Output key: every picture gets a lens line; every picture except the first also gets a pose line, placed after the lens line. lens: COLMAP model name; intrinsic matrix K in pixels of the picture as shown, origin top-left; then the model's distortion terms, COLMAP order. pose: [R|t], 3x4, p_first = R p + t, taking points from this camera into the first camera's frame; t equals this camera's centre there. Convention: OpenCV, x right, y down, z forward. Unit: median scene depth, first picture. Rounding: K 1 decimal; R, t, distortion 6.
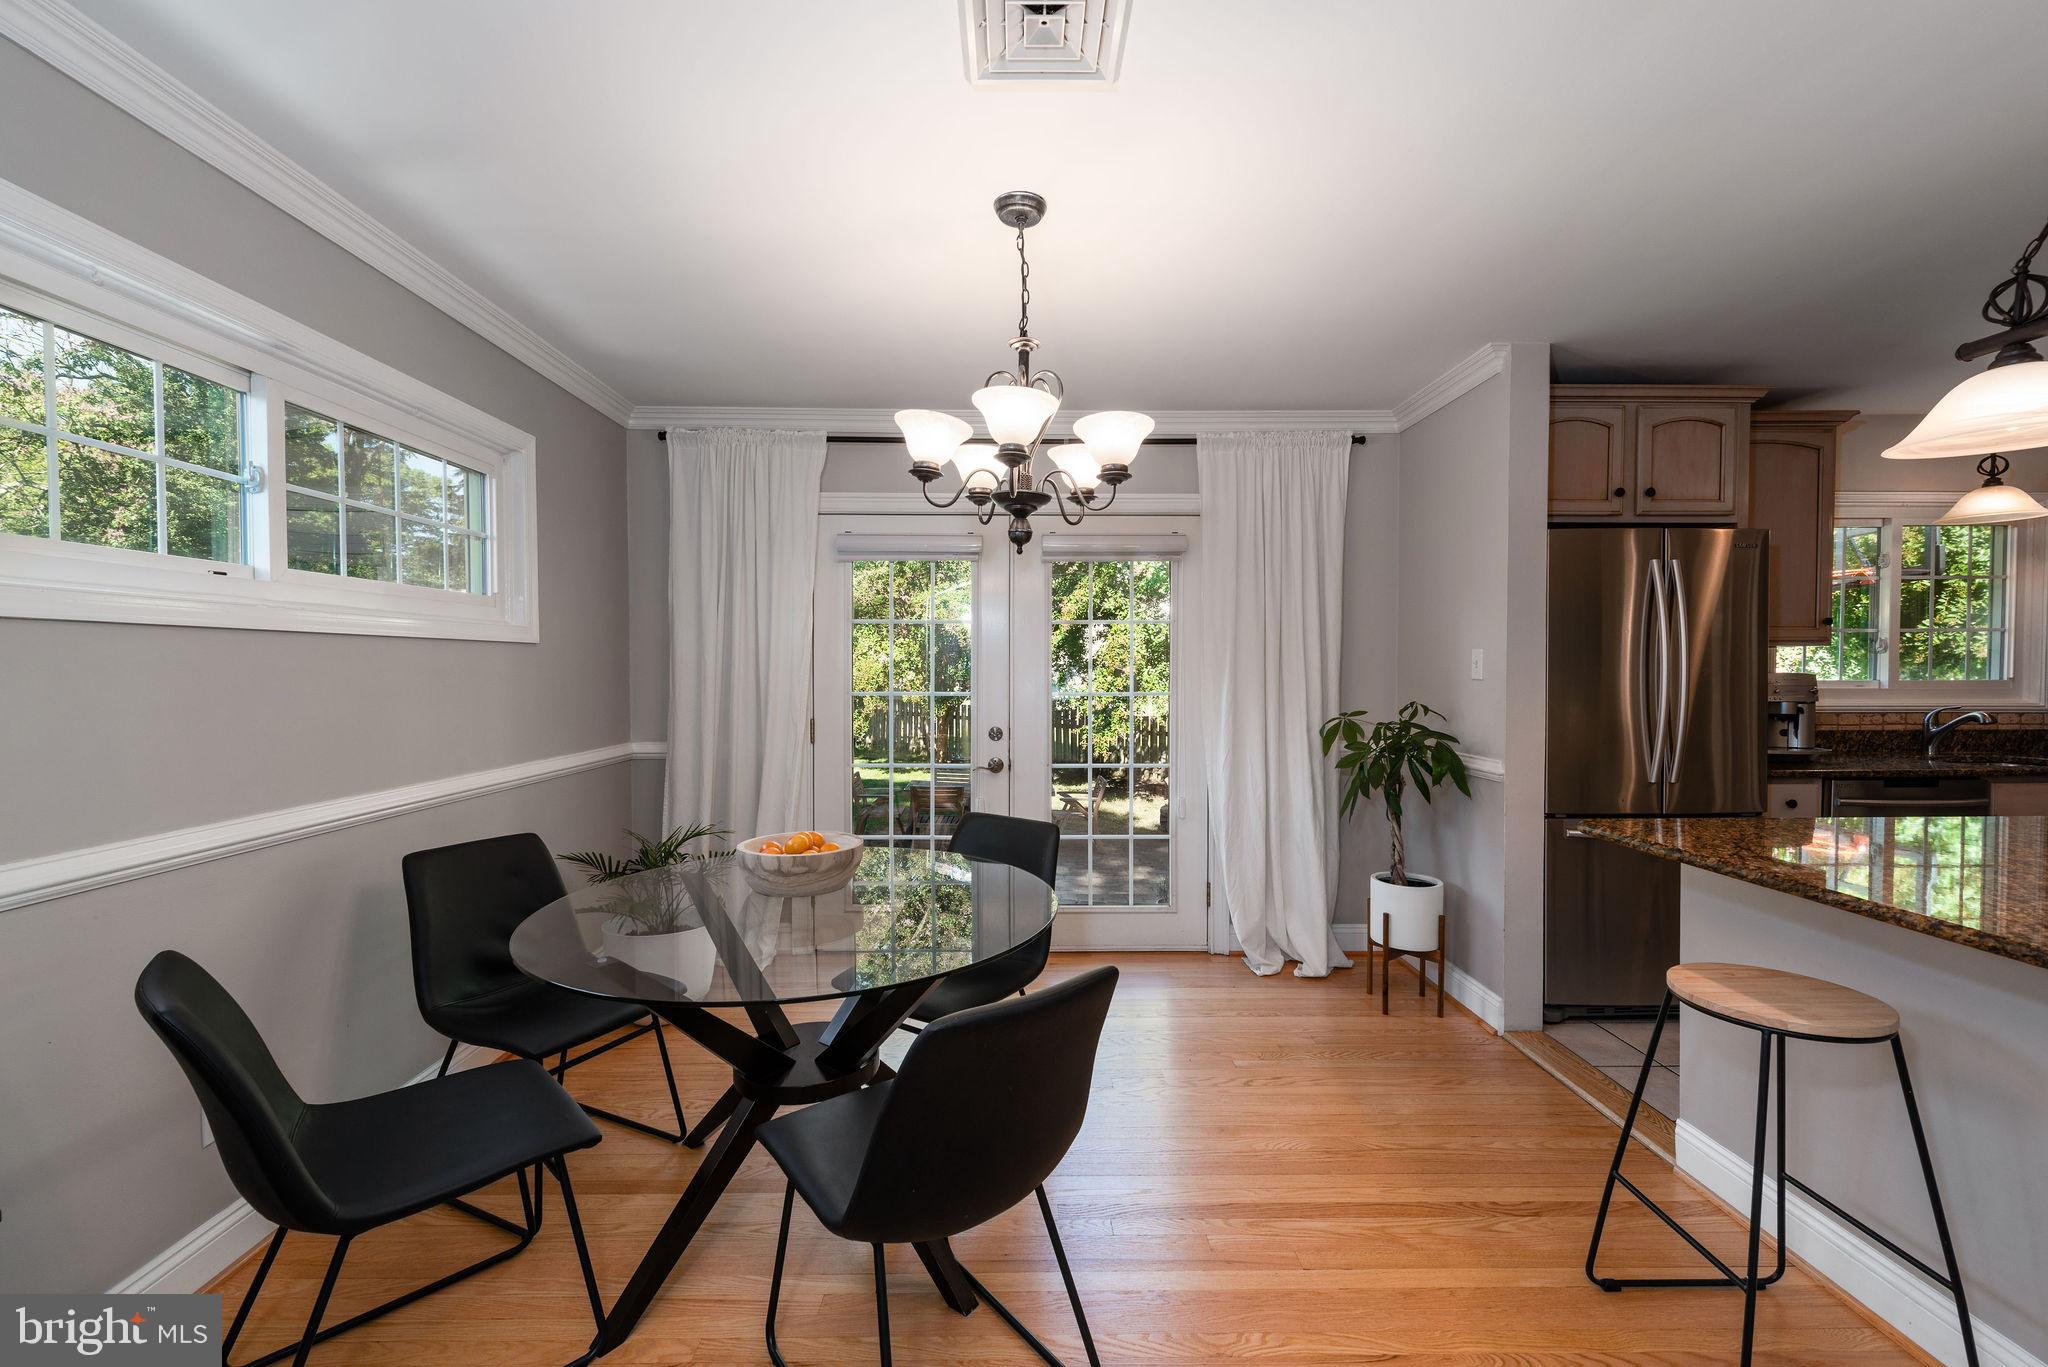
lens RADIAL K [[863.3, 0, 1013.0], [0, 863.3, 680.9], [0, 0, 1]] dist [0.019572, -0.010877]
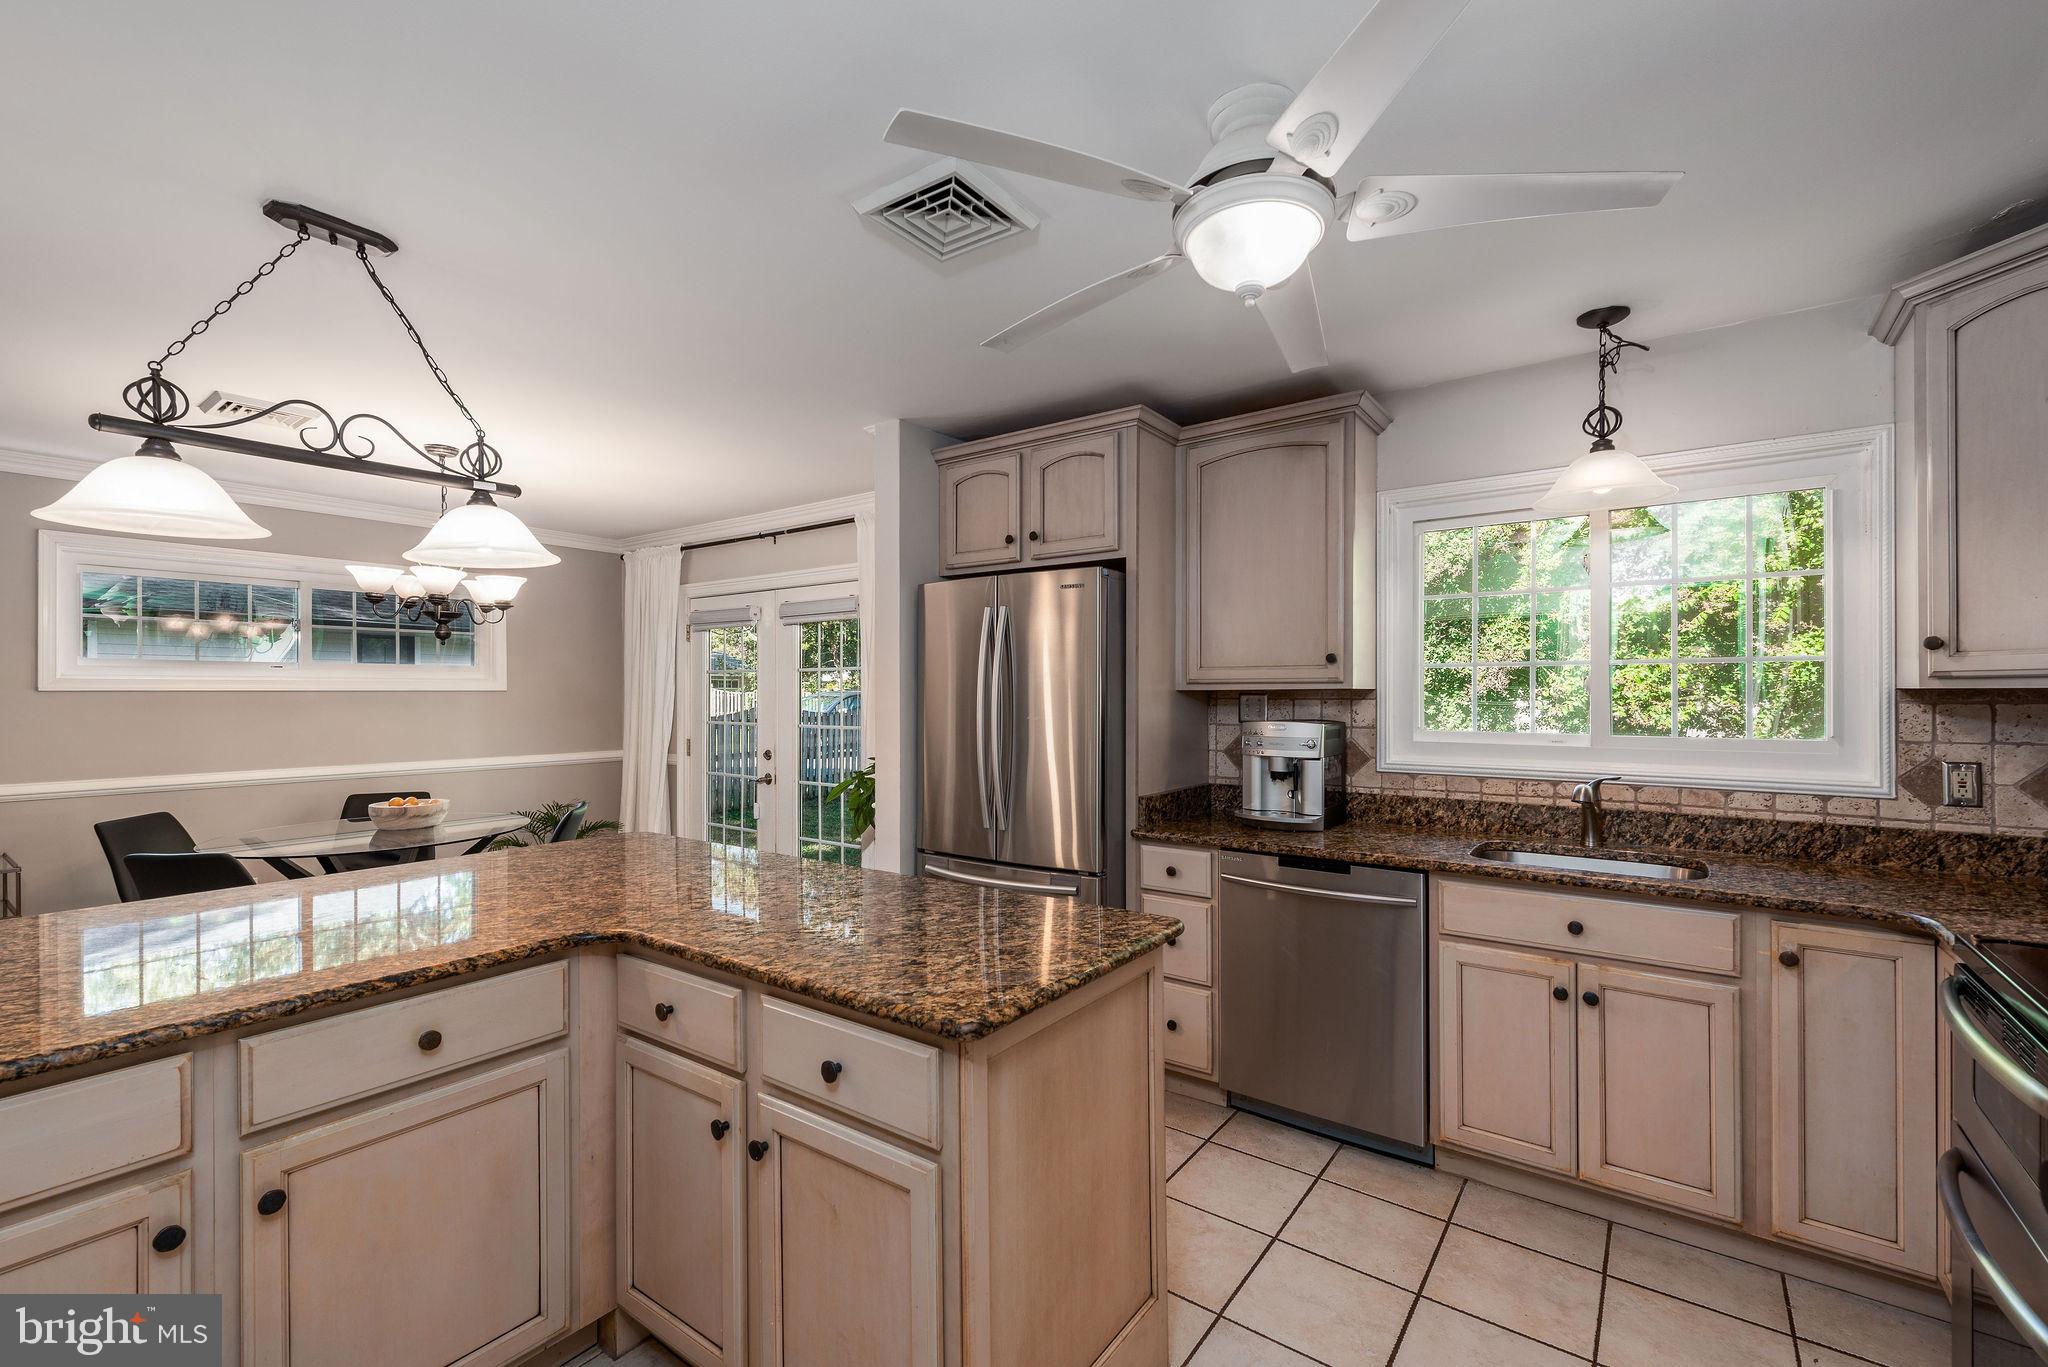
lens RADIAL K [[863.3, 0, 1013.0], [0, 863.3, 680.9], [0, 0, 1]] dist [0.019572, -0.010877]
pose [[0.792529, -0.007440, -0.609789, 1.125207], [-0.008677, 0.999687, -0.023475, -0.024952], [0.609772, 0.023896, 0.792216, 0.181119]]
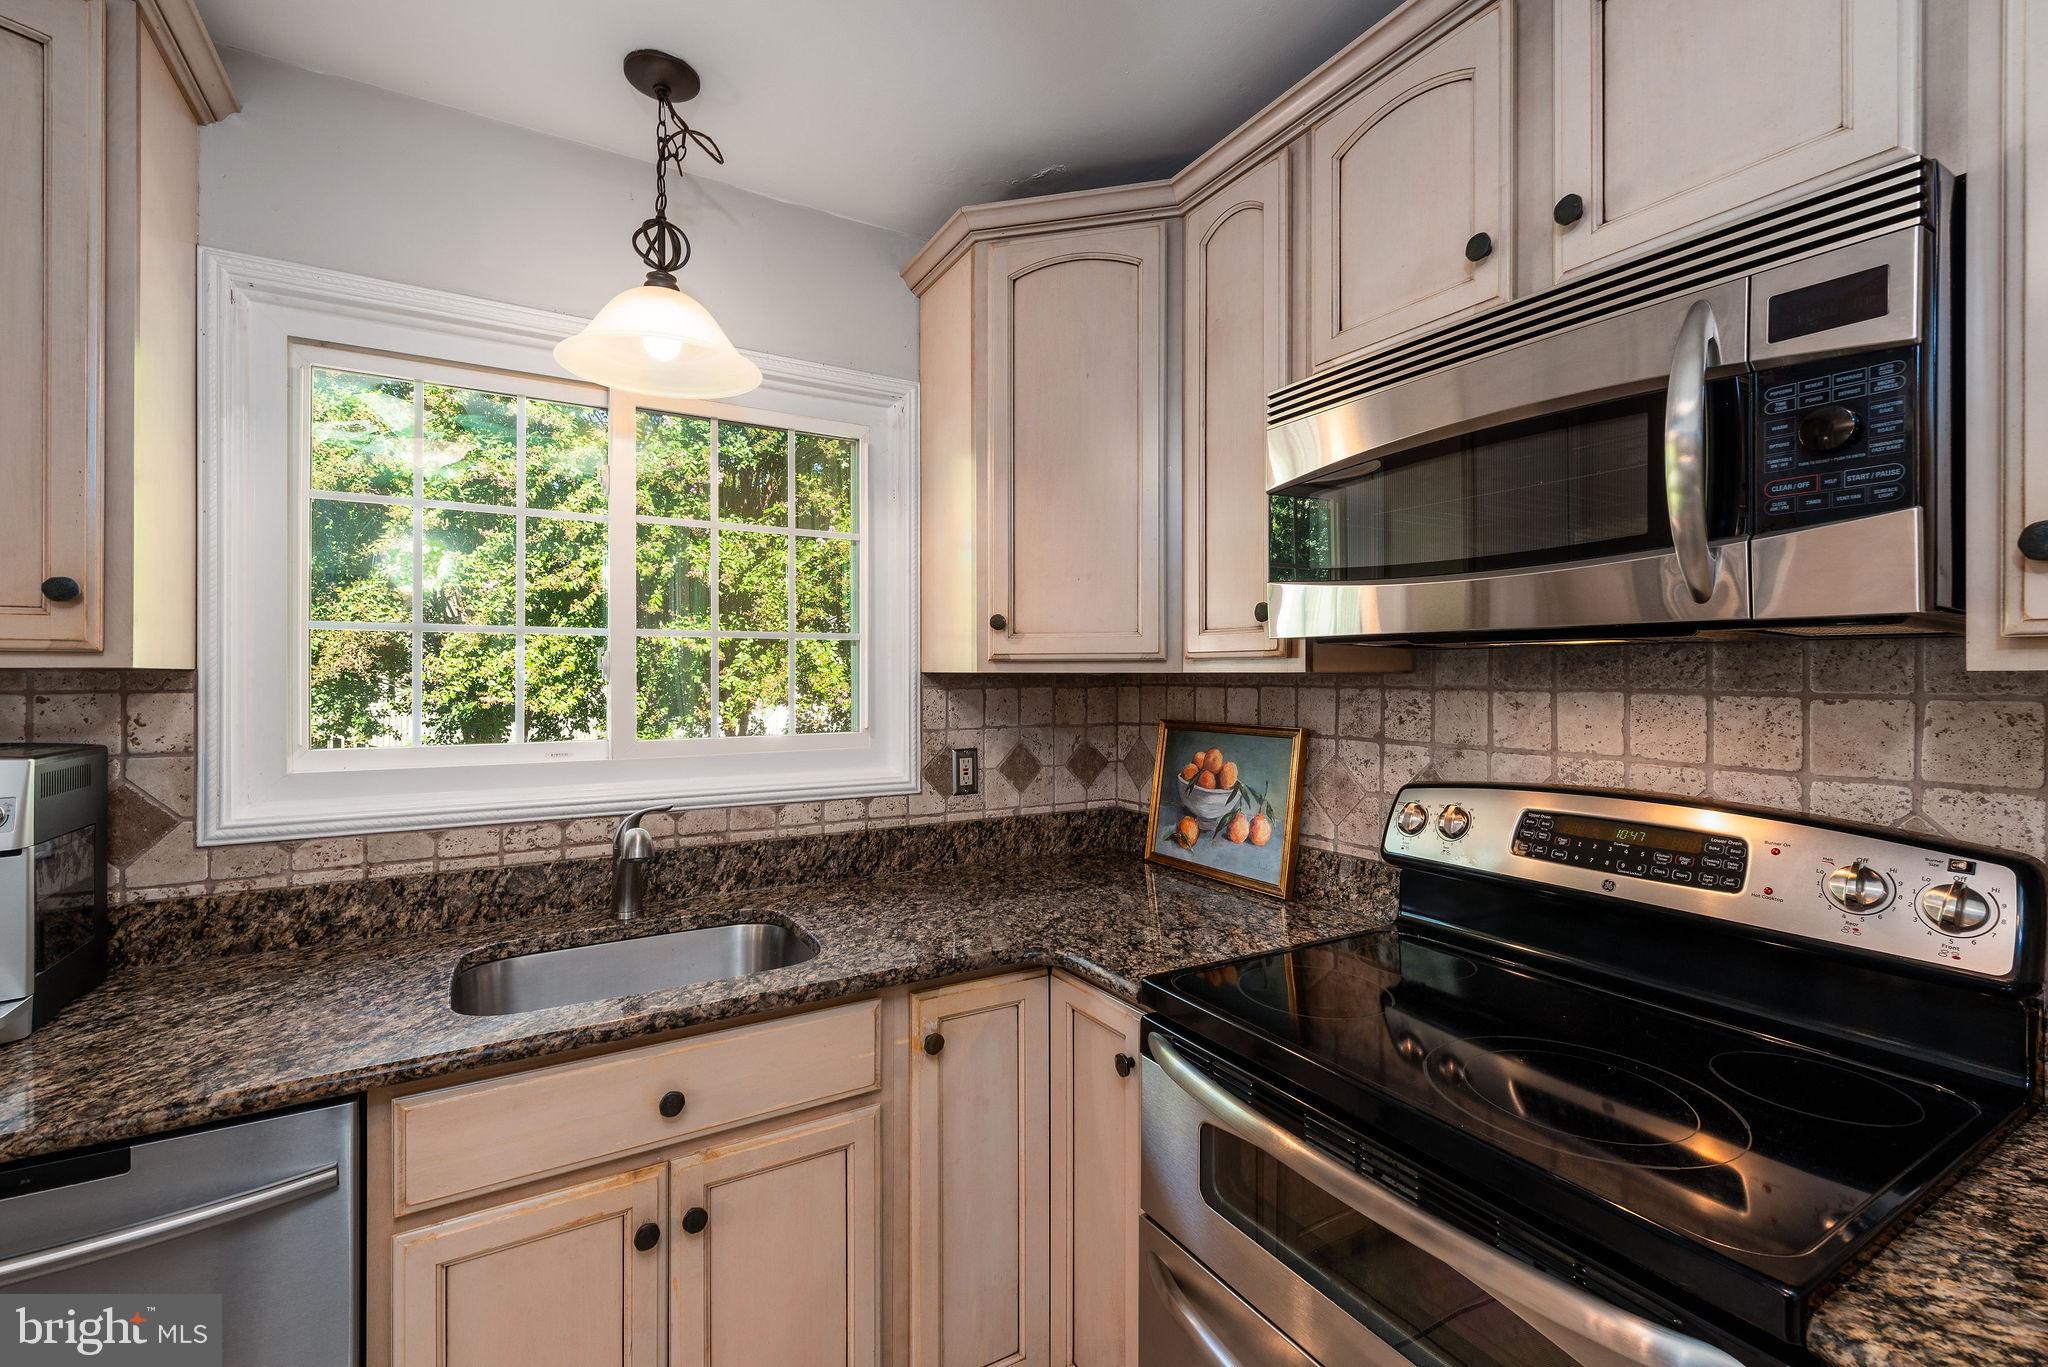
lens RADIAL K [[863.3, 0, 1013.0], [0, 863.3, 680.9], [0, 0, 1]] dist [0.019572, -0.010877]
pose [[0.865988, -0.000754, 0.500064, 1.017073], [0.004031, 0.999977, -0.005472, -0.030750], [-0.500049, 0.006754, 0.865971, 0.531410]]
